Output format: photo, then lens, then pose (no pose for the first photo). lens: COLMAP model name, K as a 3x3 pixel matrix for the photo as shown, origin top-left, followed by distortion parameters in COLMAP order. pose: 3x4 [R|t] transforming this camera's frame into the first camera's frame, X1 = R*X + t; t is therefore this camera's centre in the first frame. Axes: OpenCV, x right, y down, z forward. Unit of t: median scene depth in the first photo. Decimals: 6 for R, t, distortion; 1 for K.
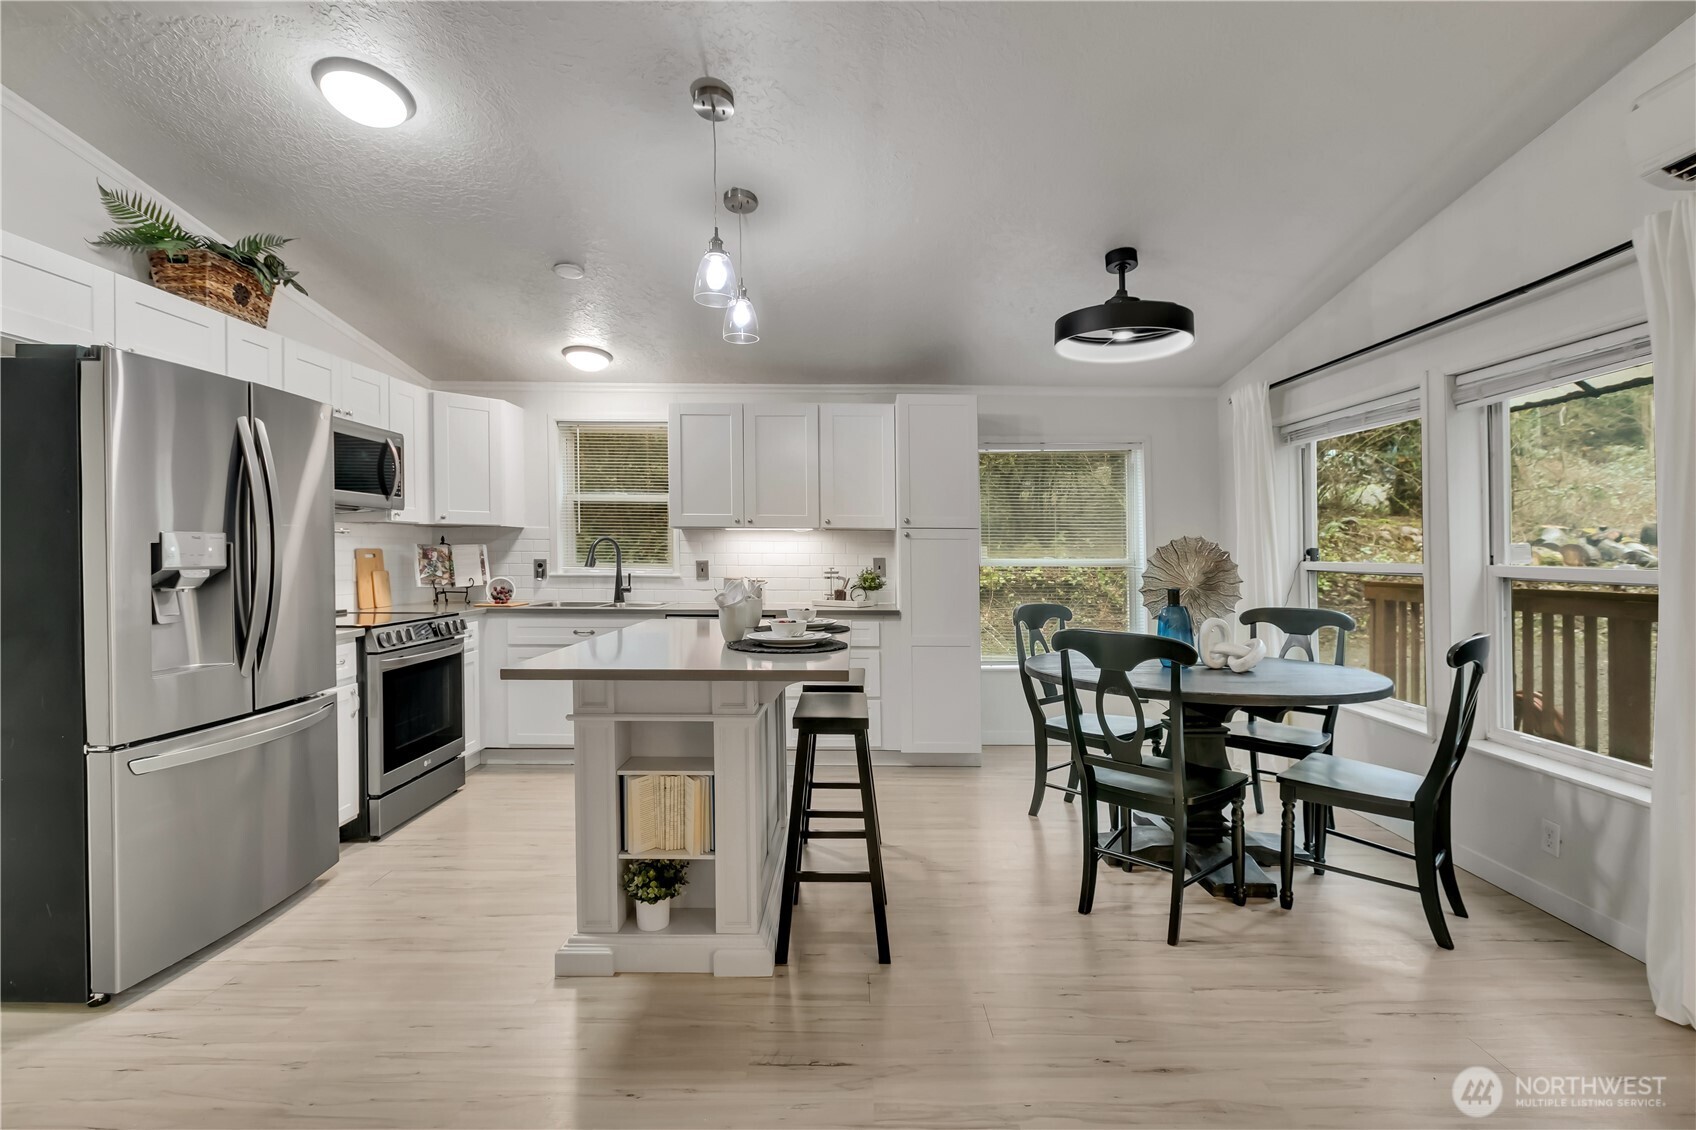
lens RADIAL K [[800.3, 0, 855.2], [0, 800.3, 540.0], [0, 0, 1]] dist [0.001547, -0.000204]
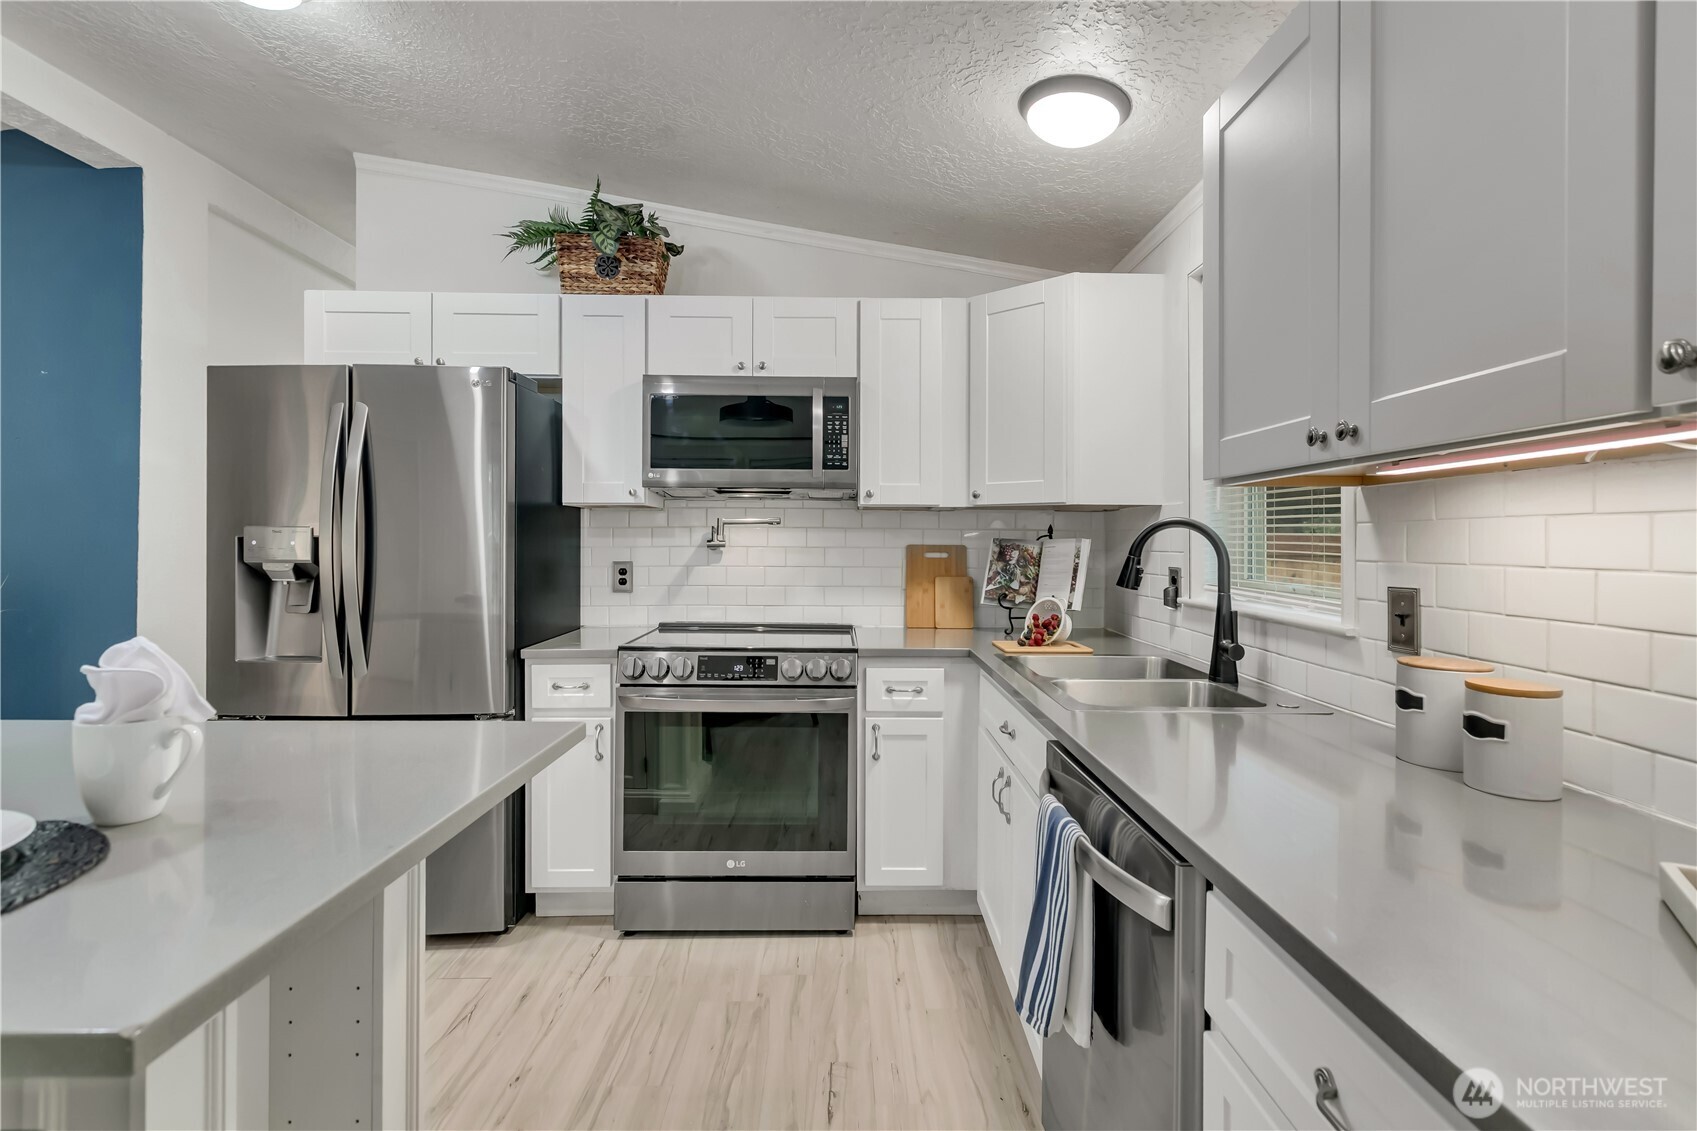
lens RADIAL K [[800.7, 0, 863.4], [0, 800.7, 544.0], [0, 0, 1]] dist [0.001547, -0.000204]
pose [[0.025688, -0.001339, -0.999669, 0.130656], [0.005361, 0.999985, -0.001201, 0.011884], [0.999656, -0.005329, 0.025695, 1.052884]]
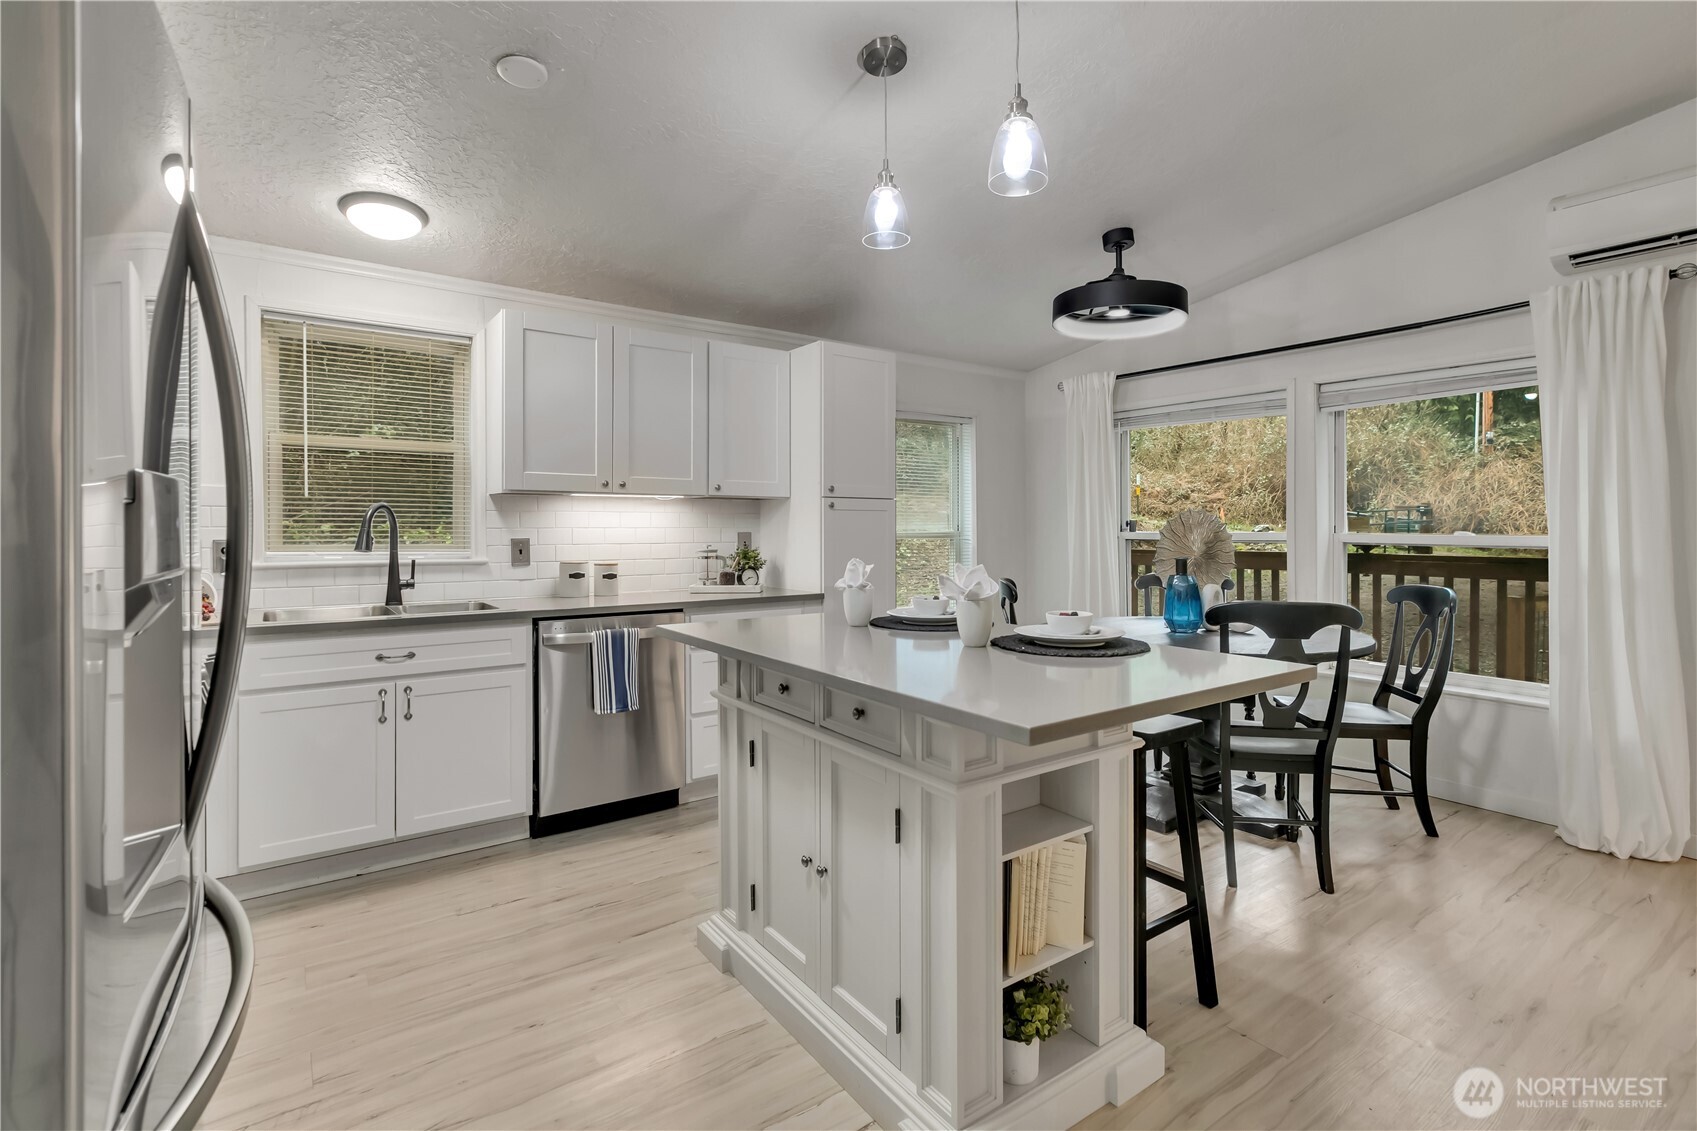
lens RADIAL K [[800.7, 0, 864.0], [0, 800.7, 508.0], [0, 0, 1]] dist [0.001547, -0.000204]
pose [[0.809378, 0.007912, 0.587235, -0.479729], [-0.004900, 0.999965, -0.006720, 0.002519], [-0.587268, 0.002561, 0.809388, 0.325020]]
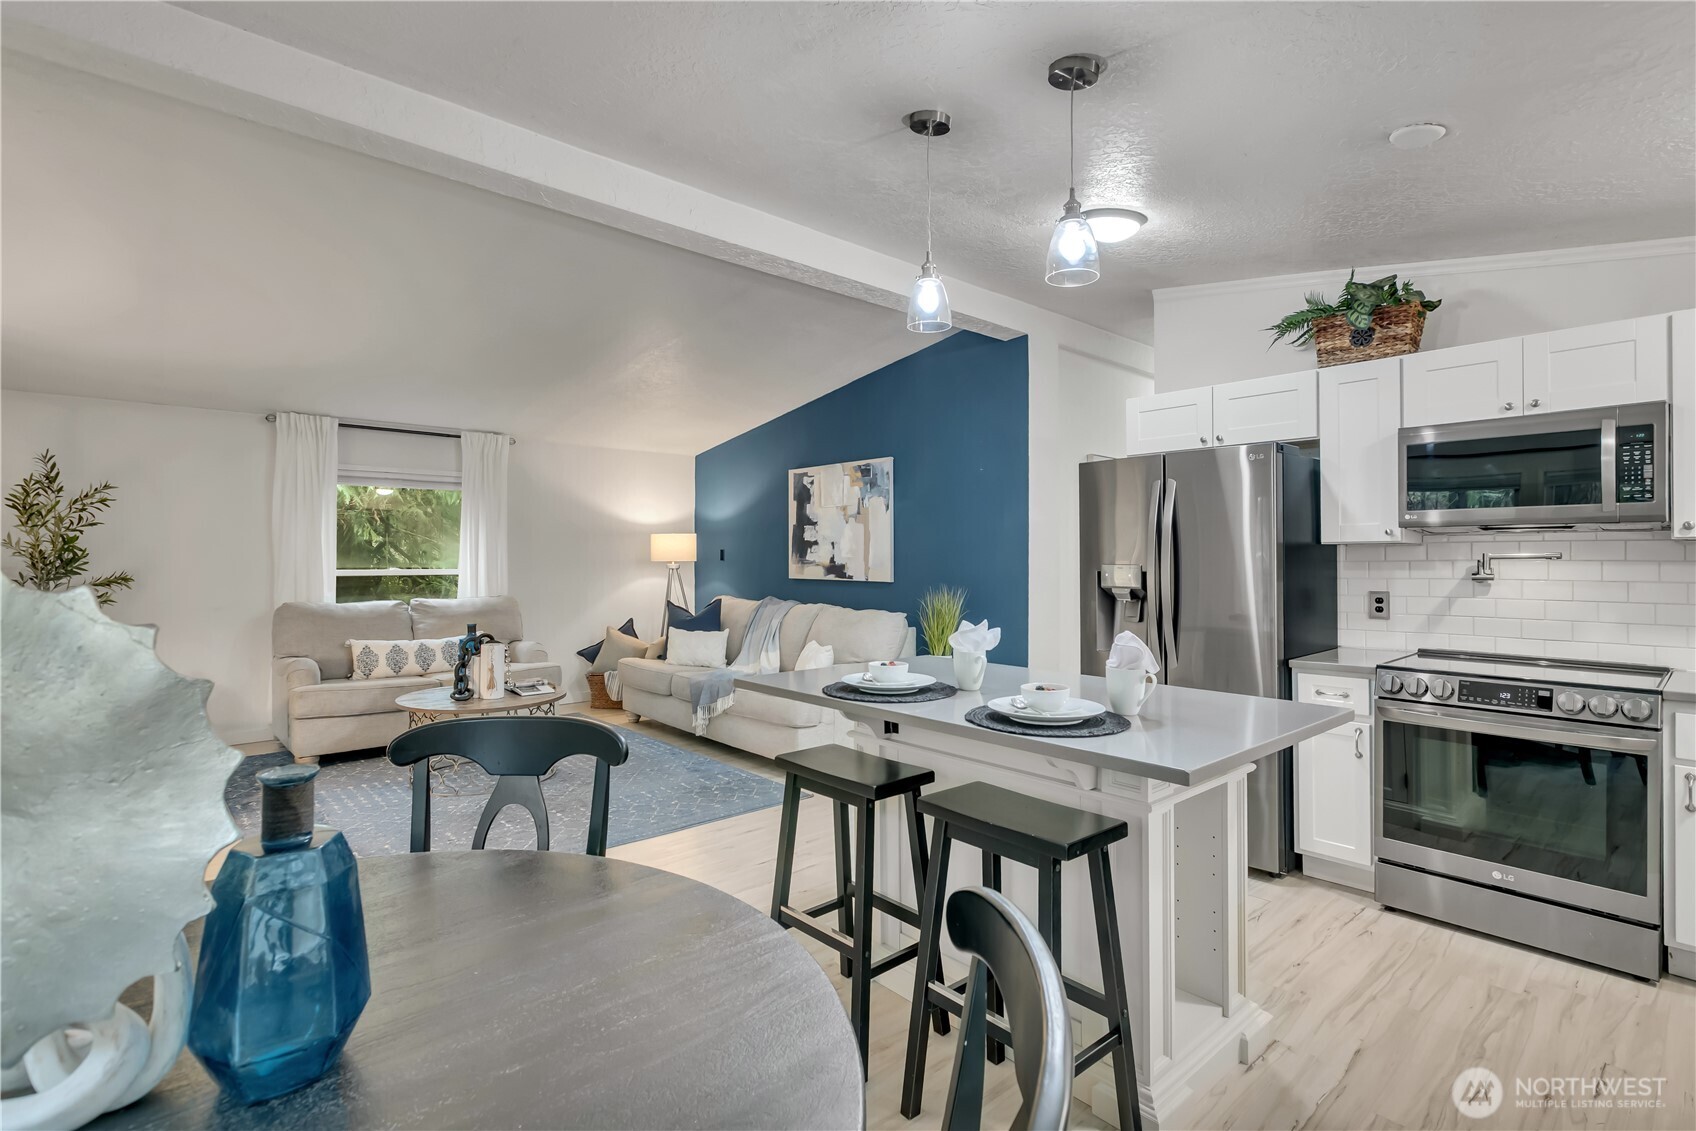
lens RADIAL K [[800.3, 0, 855.4], [0, 800.3, 555.0], [0, 0, 1]] dist [0.001547, -0.000204]
pose [[-0.745191, -0.006006, -0.666824, 0.365702], [0.005558, 0.999869, -0.015218, -0.003726], [0.666828, -0.015047, -0.745060, 1.112358]]
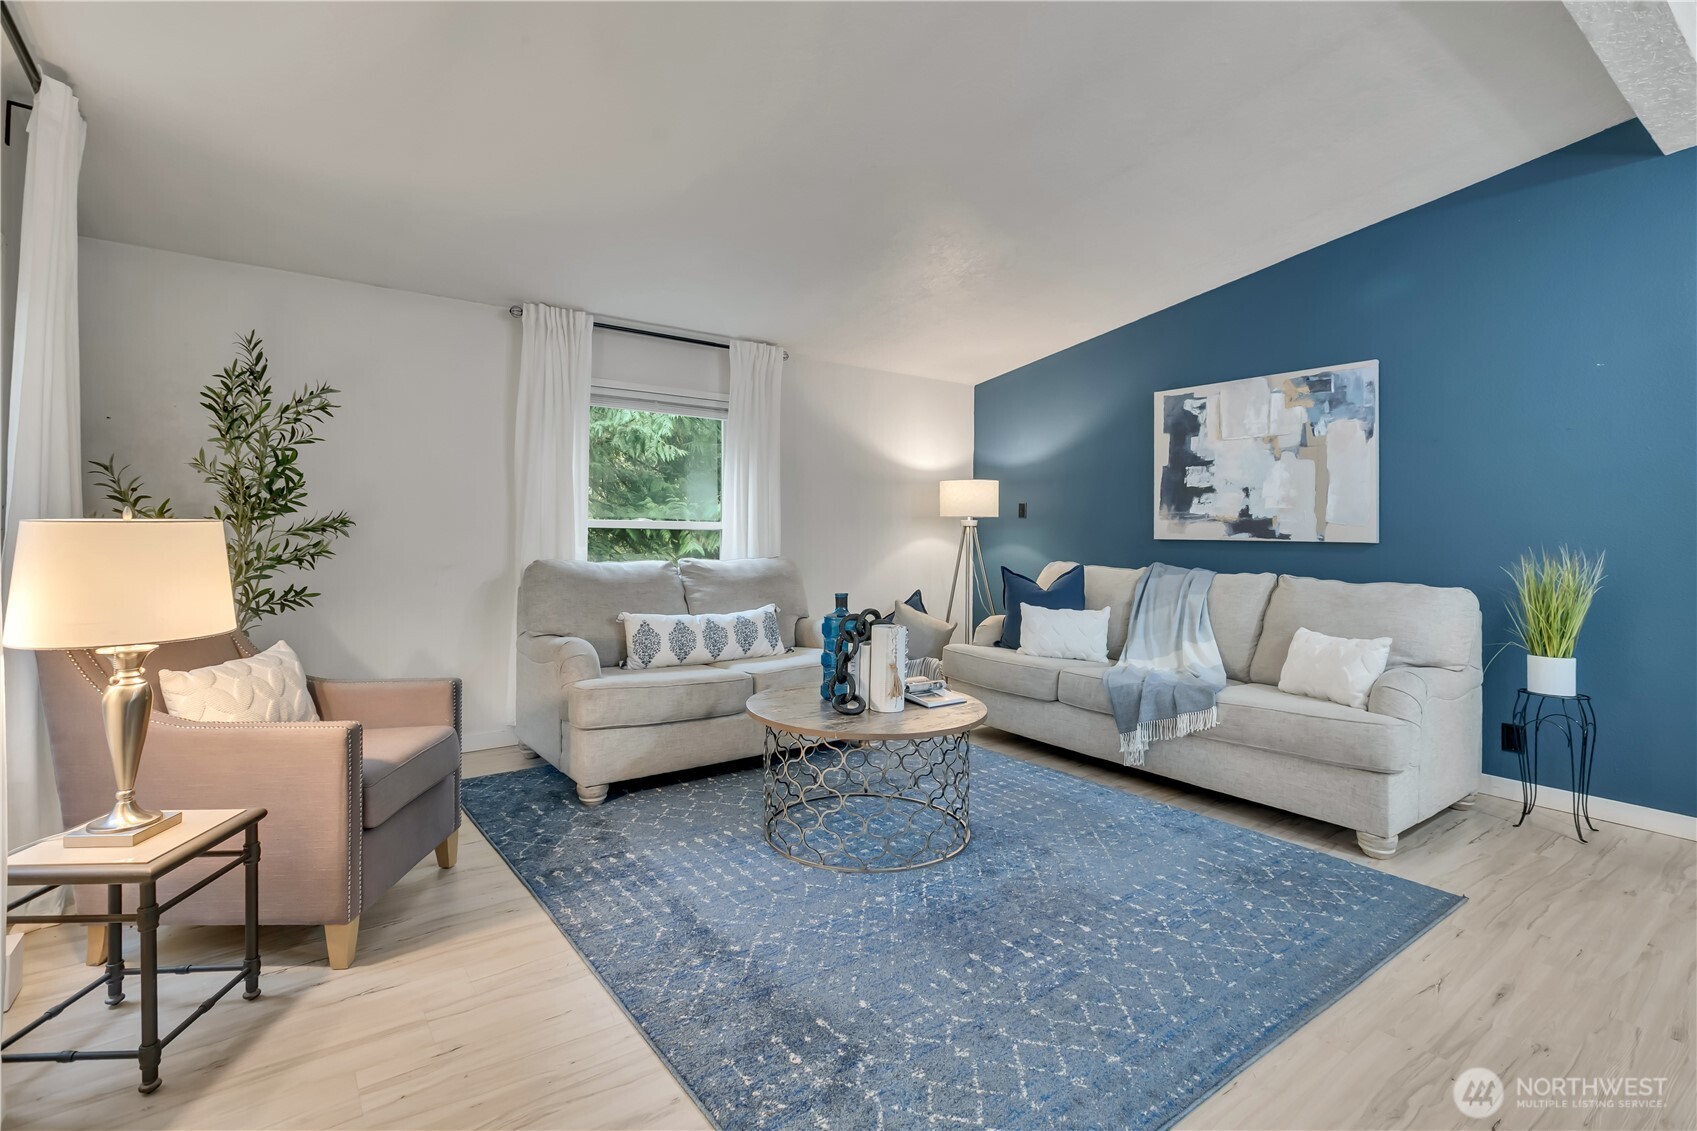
lens RADIAL K [[800.7, 0, 855.8], [0, 800.7, 520.1], [0, 0, 1]] dist [0.001547, -0.000204]
pose [[-0.801245, -0.022897, -0.597898, 0.459365], [-0.006050, 0.999527, -0.030169, 0.030334], [0.598305, -0.020555, -0.801004, 0.455224]]
